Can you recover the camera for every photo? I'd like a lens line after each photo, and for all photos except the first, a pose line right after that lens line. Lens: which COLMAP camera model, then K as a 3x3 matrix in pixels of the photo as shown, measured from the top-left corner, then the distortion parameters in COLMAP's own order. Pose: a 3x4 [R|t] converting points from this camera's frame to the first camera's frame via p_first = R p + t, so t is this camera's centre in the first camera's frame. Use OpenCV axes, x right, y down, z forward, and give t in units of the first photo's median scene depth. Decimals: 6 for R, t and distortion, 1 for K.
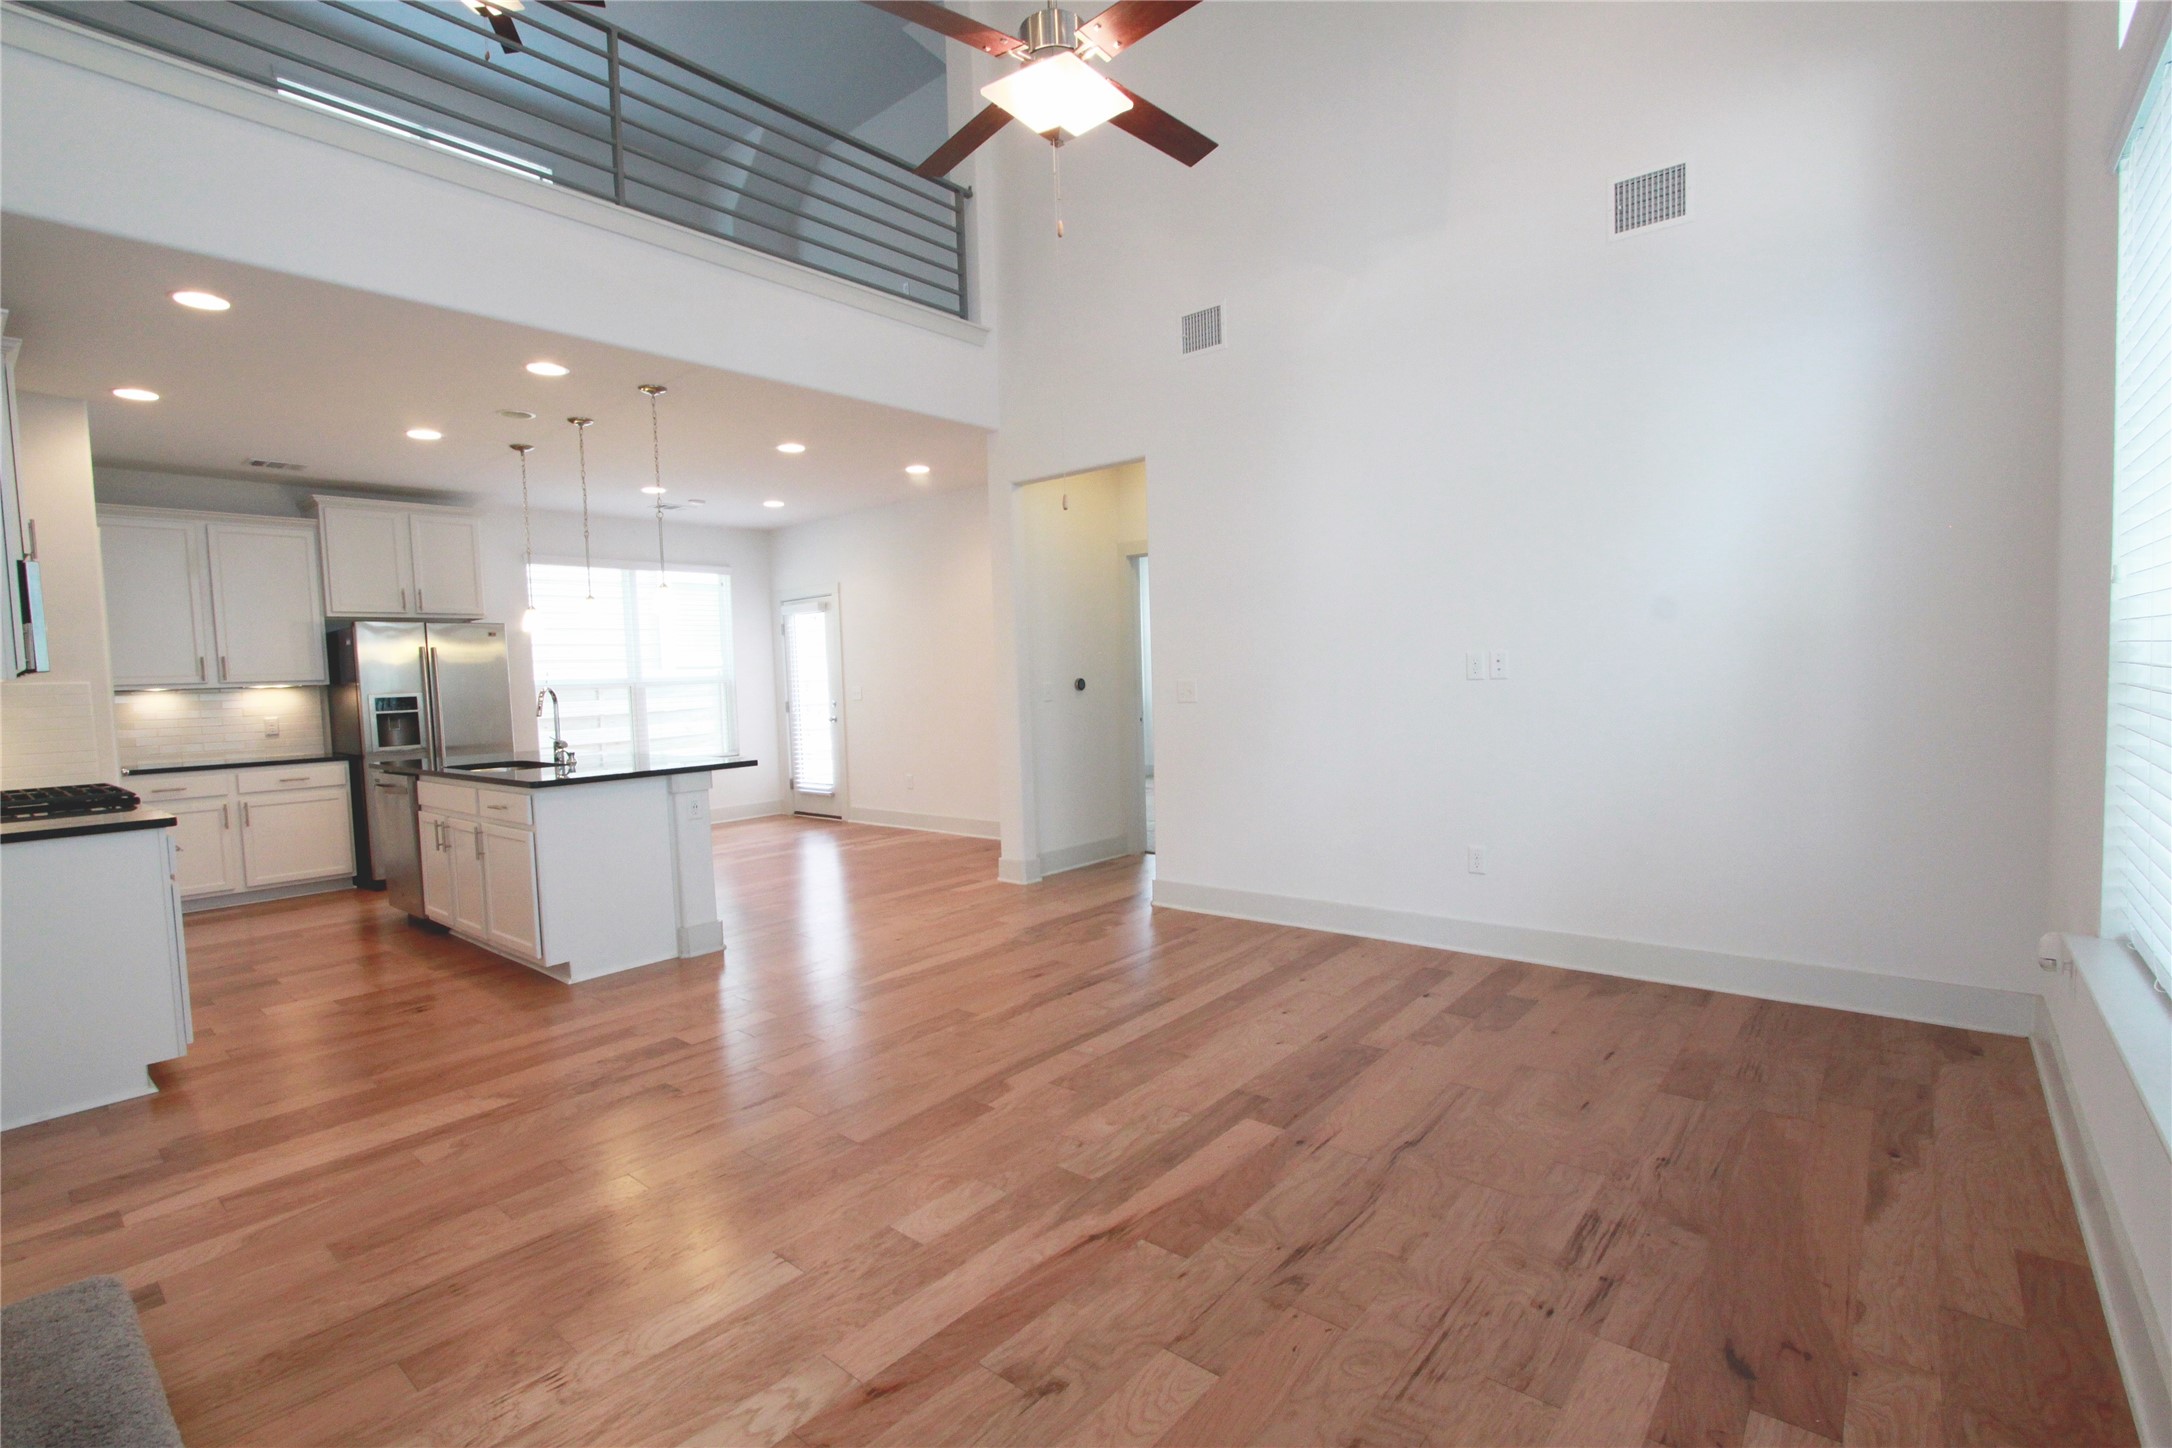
lens RADIAL K [[995.1, 0, 1087.9], [0, 995.1, 734.6], [0, 0, 1]] dist [-0.026777, 0.006416]
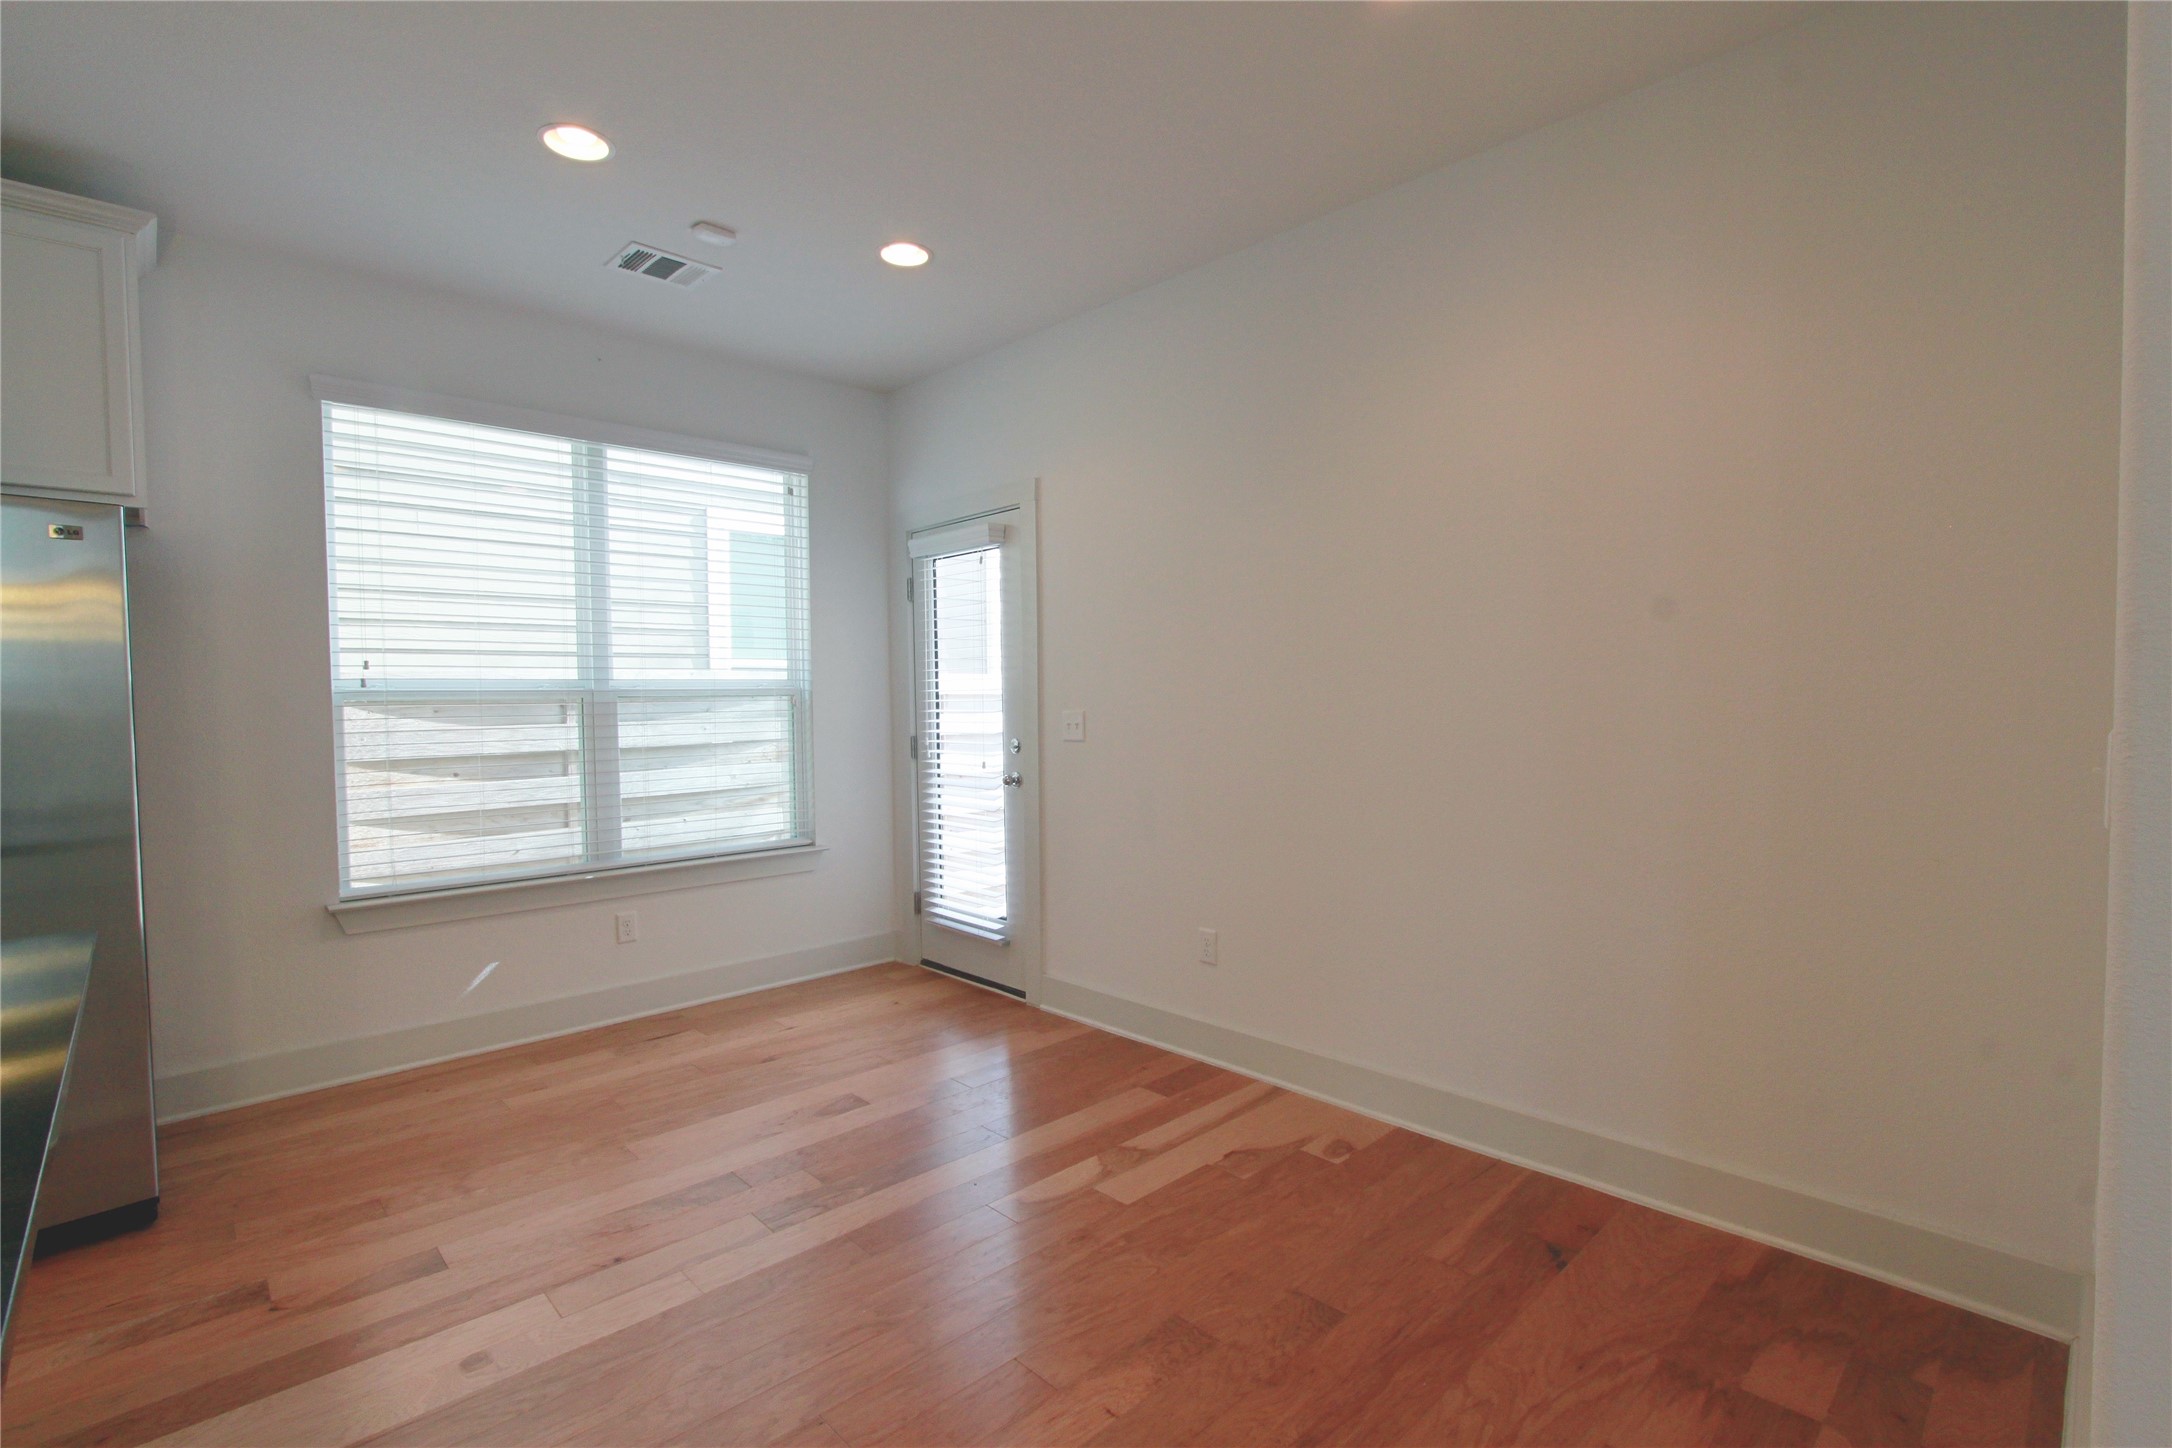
lens RADIAL K [[995.1, 0, 1087.5], [0, 995.1, 734.8], [0, 0, 1]] dist [-0.026777, 0.006416]
pose [[0.994204, 0.025674, -0.104399, -0.309216], [-0.027622, 0.999470, -0.017255, -0.051292], [0.103901, 0.020039, 0.994386, 0.965407]]
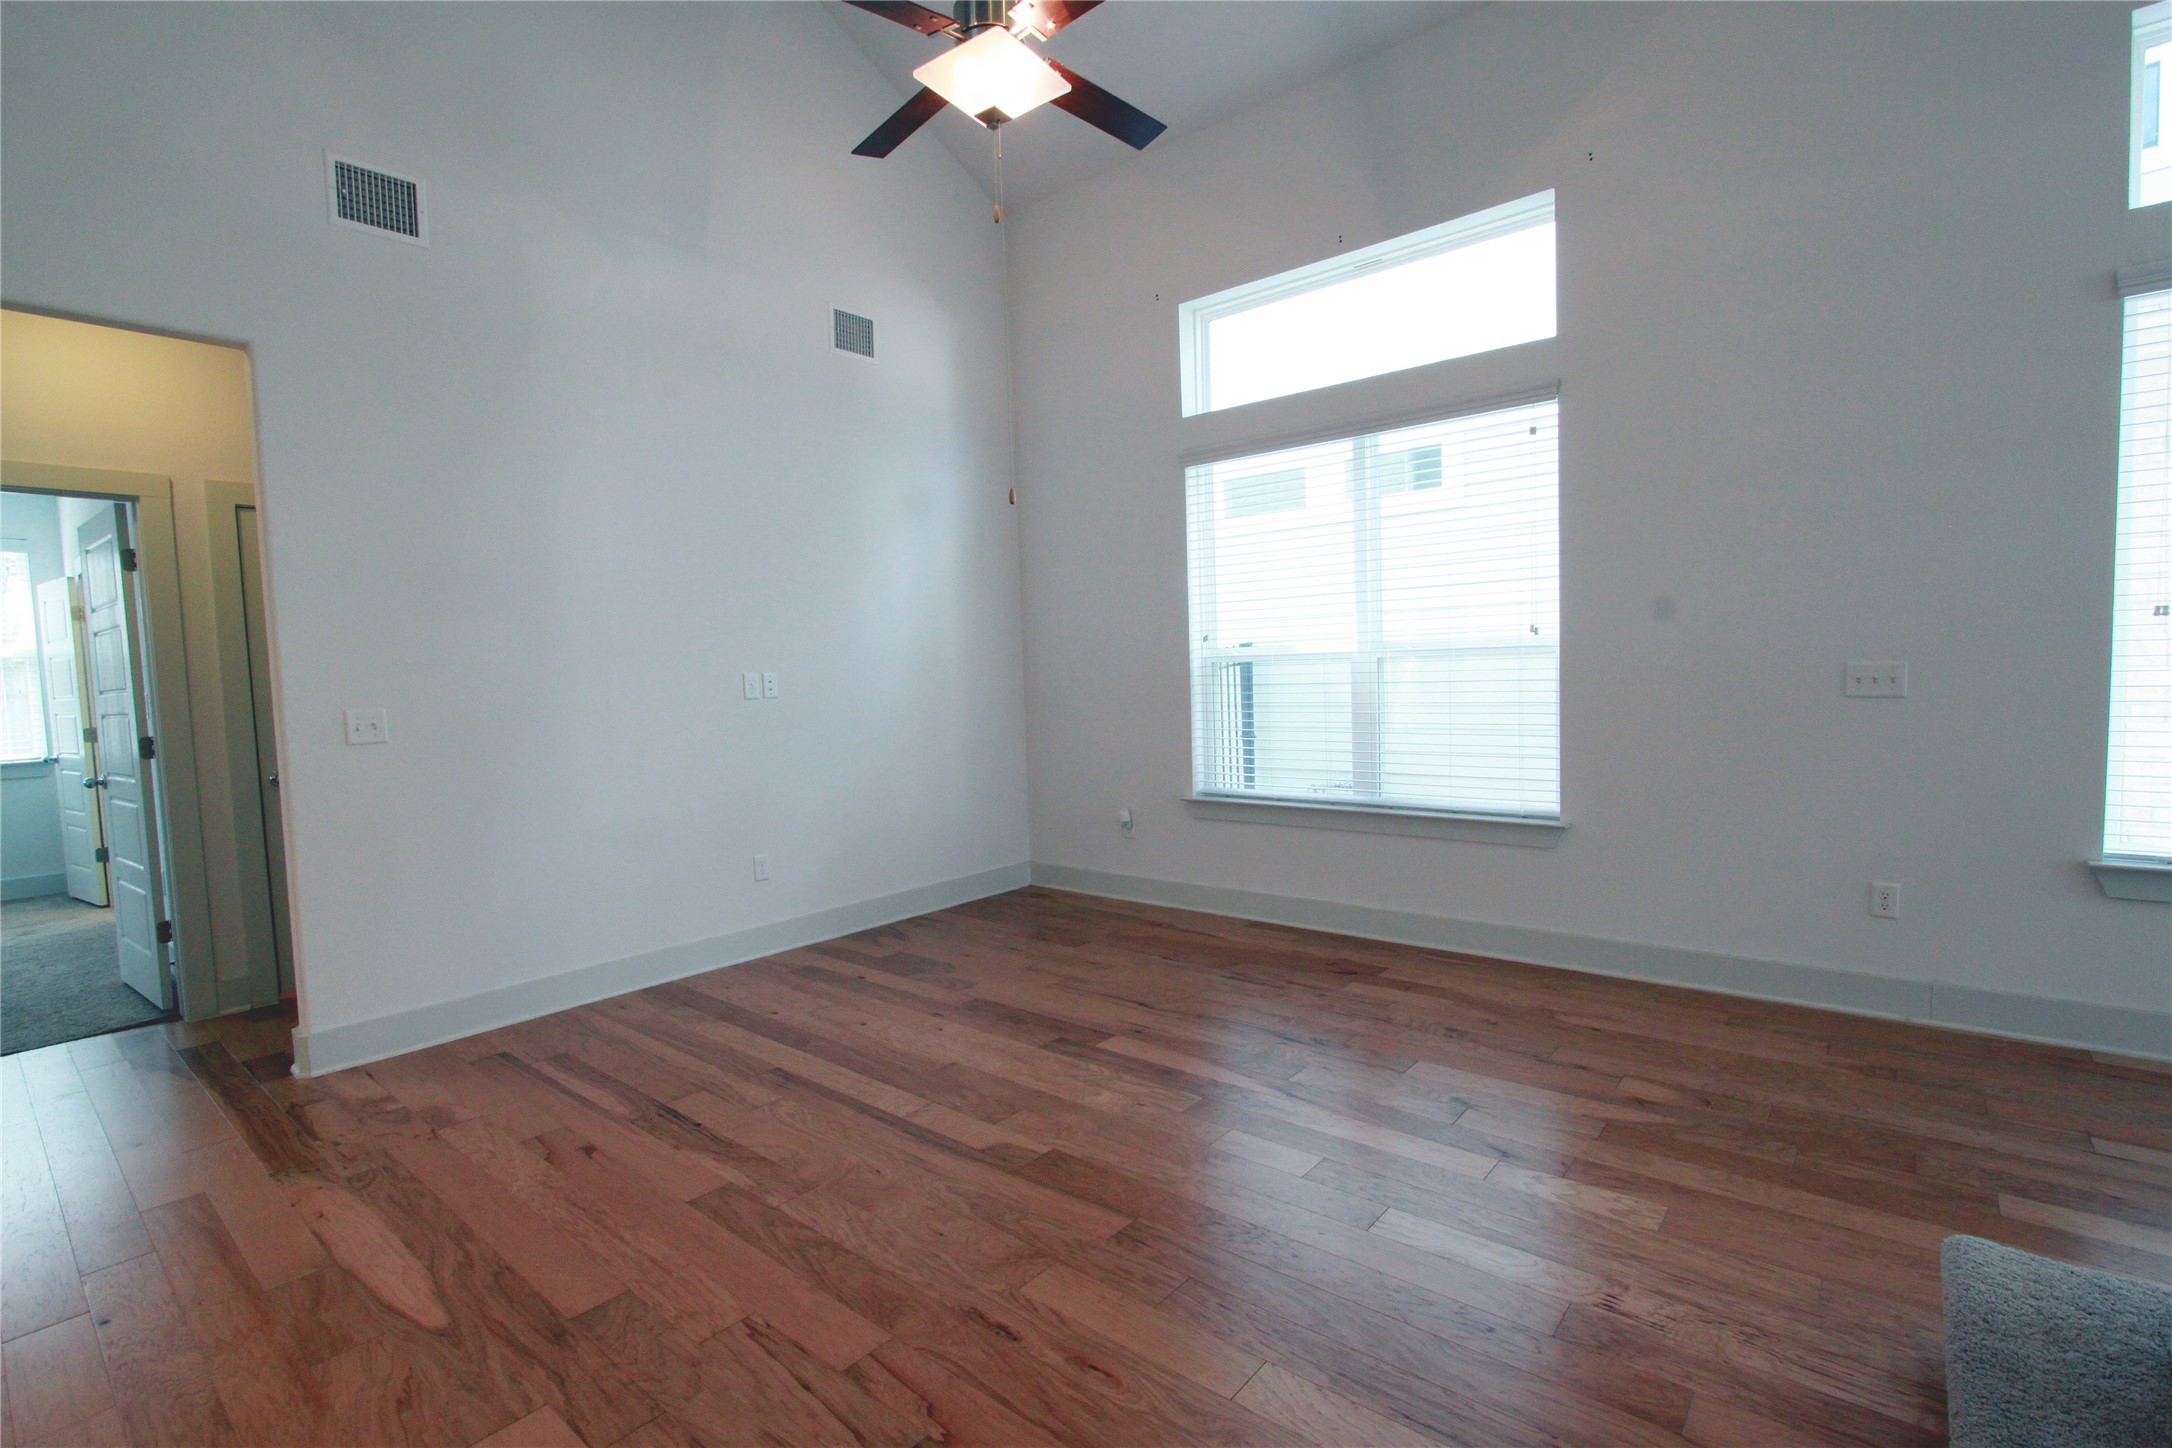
lens RADIAL K [[995.1, 0, 1083.1], [0, 995.1, 735.3], [0, 0, 1]] dist [-0.026777, 0.006416]
pose [[0.001044, -0.032218, 0.999480, -0.561321], [0.093406, 0.995114, 0.031980, -0.014436], [-0.995628, 0.093324, 0.004048, 0.531932]]
